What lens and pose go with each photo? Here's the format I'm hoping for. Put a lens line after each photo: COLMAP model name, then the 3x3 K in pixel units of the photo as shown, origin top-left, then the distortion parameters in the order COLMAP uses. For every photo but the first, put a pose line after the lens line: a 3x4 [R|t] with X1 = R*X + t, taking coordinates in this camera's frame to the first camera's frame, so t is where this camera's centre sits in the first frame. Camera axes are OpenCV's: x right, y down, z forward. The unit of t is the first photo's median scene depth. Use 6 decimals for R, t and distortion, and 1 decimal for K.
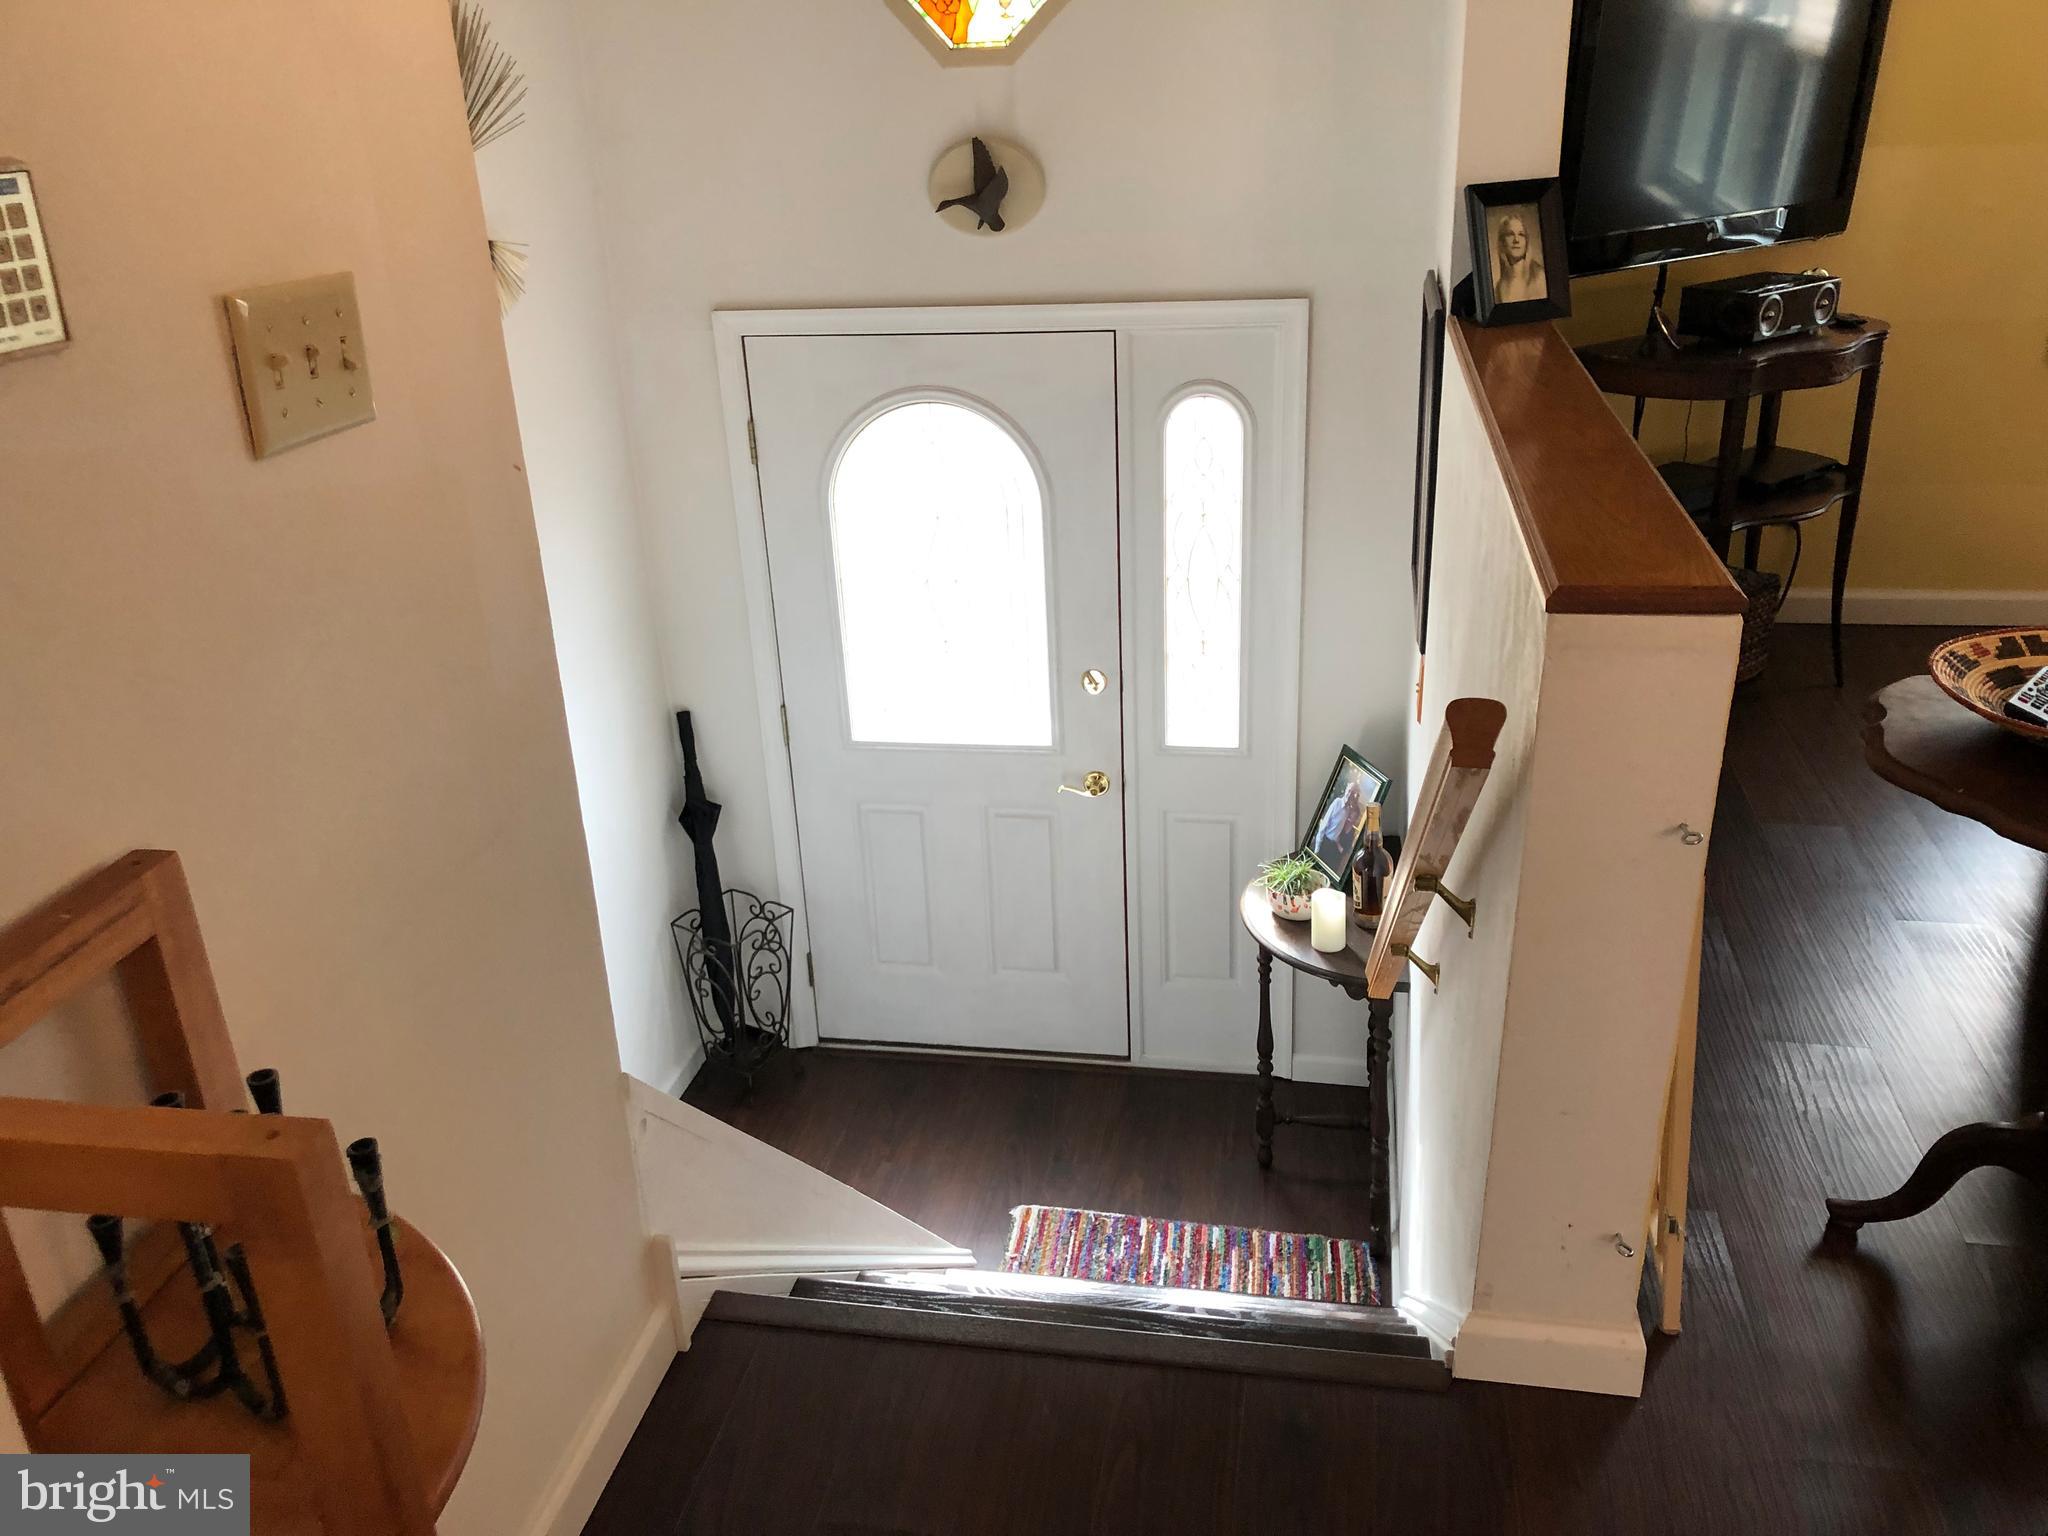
lens RADIAL K [[1659.1, 0, 1024.2], [0, 1659.1, 767.1], [0, 0, 1]] dist [0.010059, 0.004017]
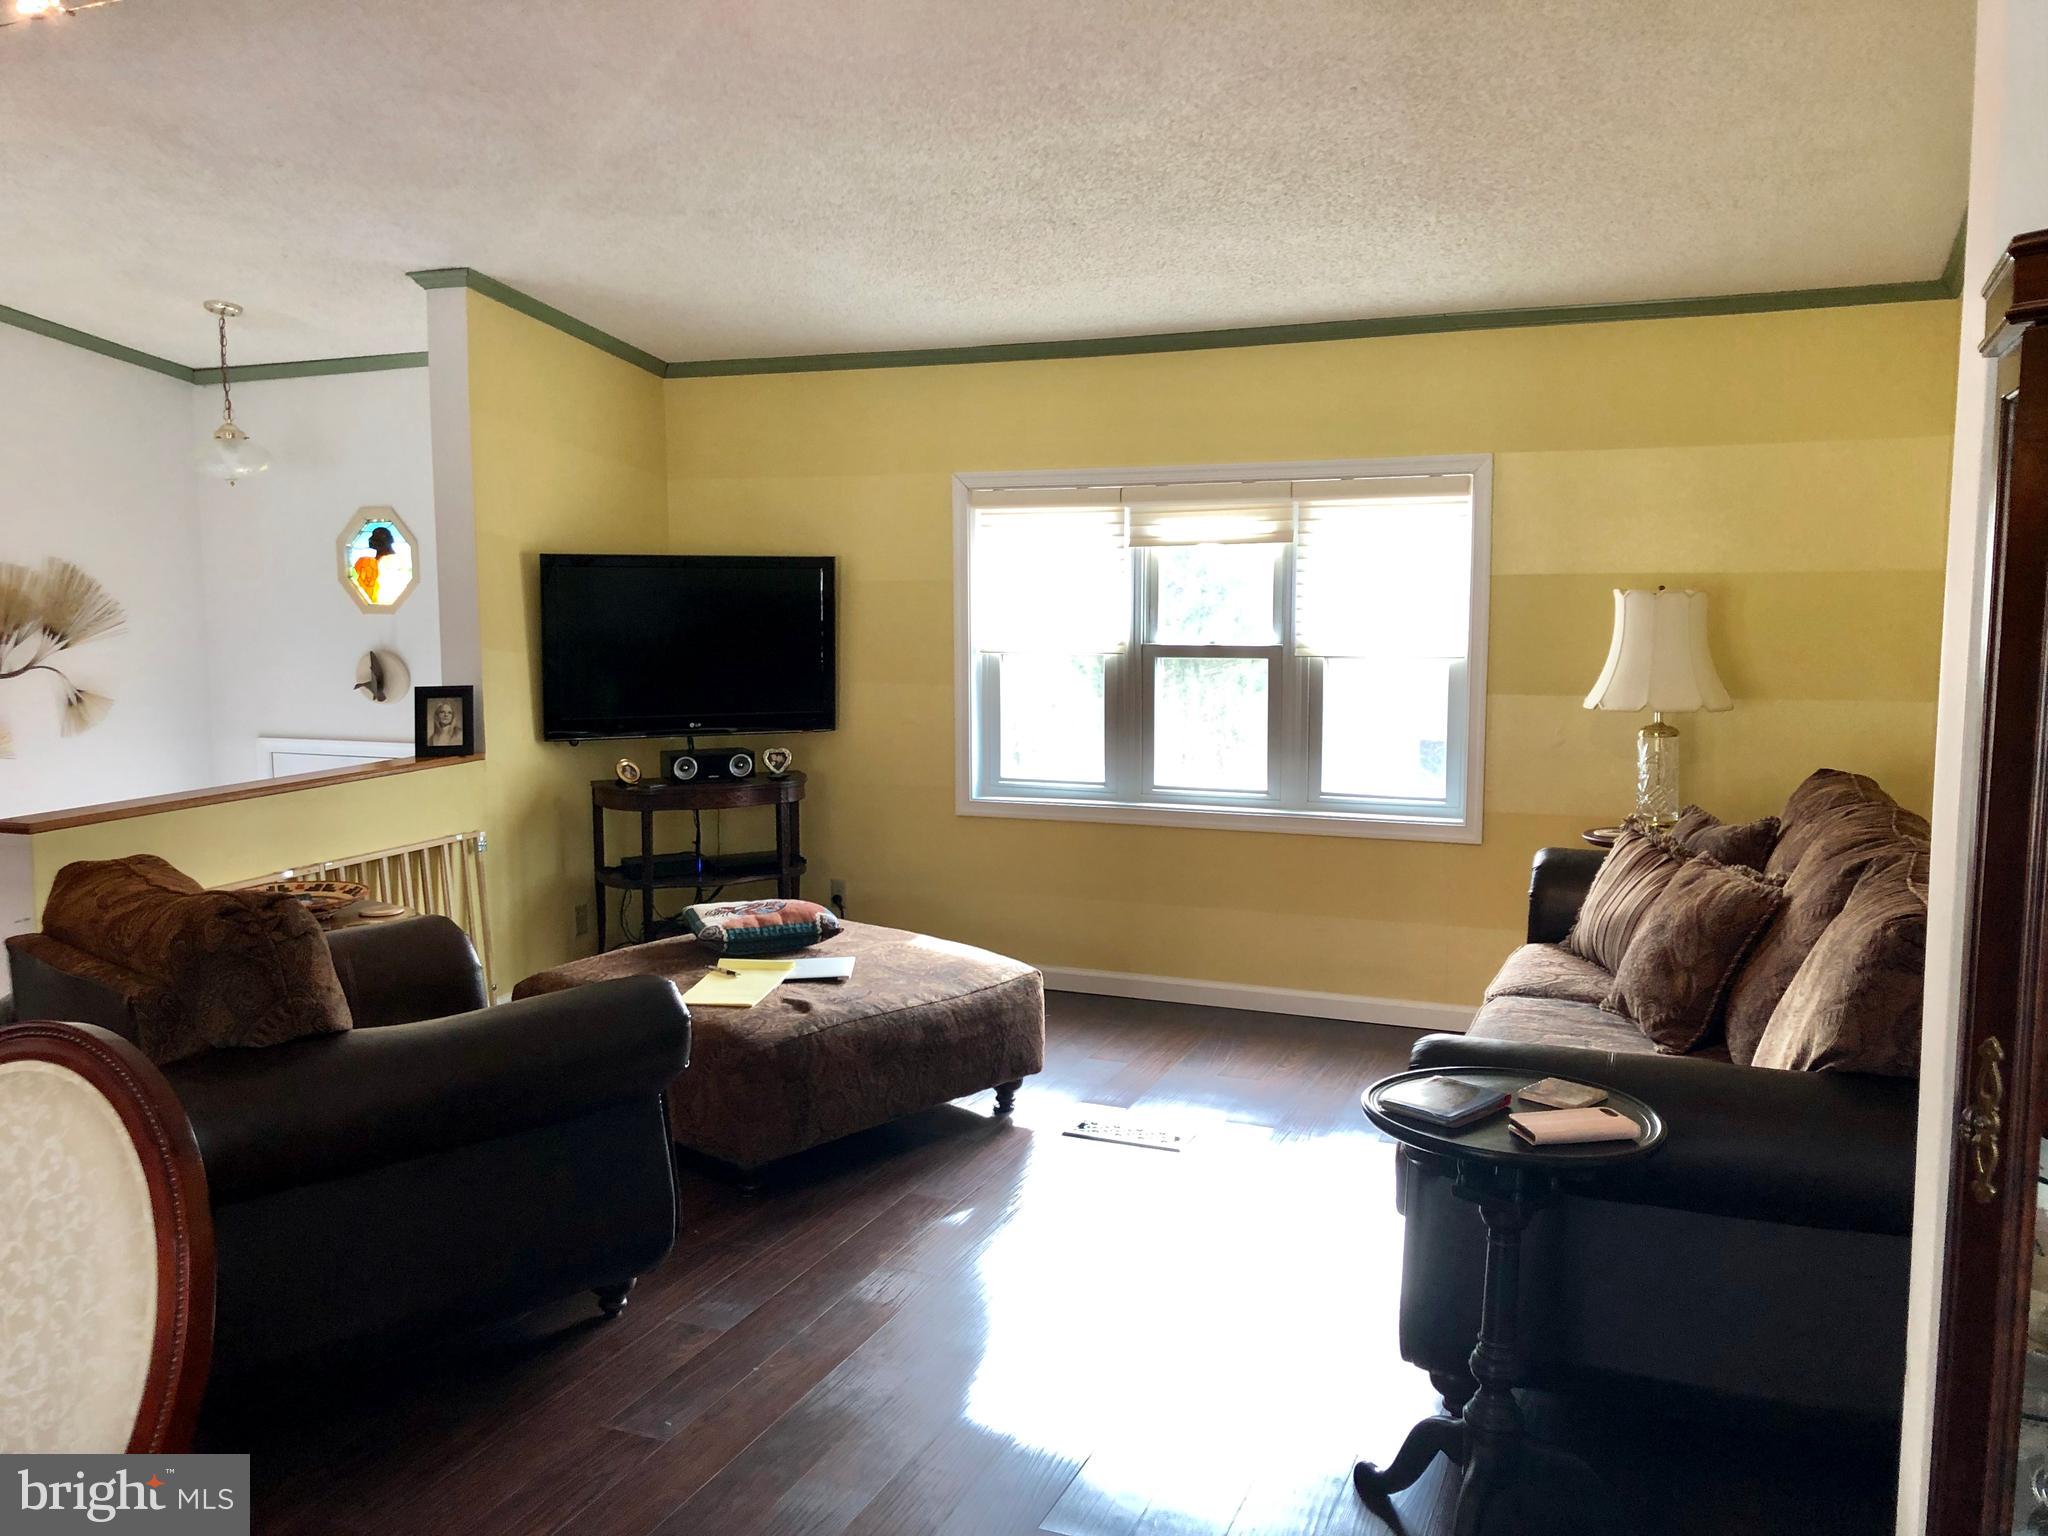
lens RADIAL K [[1659.1, 0, 1022.8], [0, 1659.1, 767.3], [0, 0, 1]] dist [0.010059, 0.004017]
pose [[0.971258, 0.066557, -0.228534, 1.132892], [-0.129484, 0.953361, -0.272648, 0.143351], [0.199729, 0.294403, 0.934578, -0.519894]]
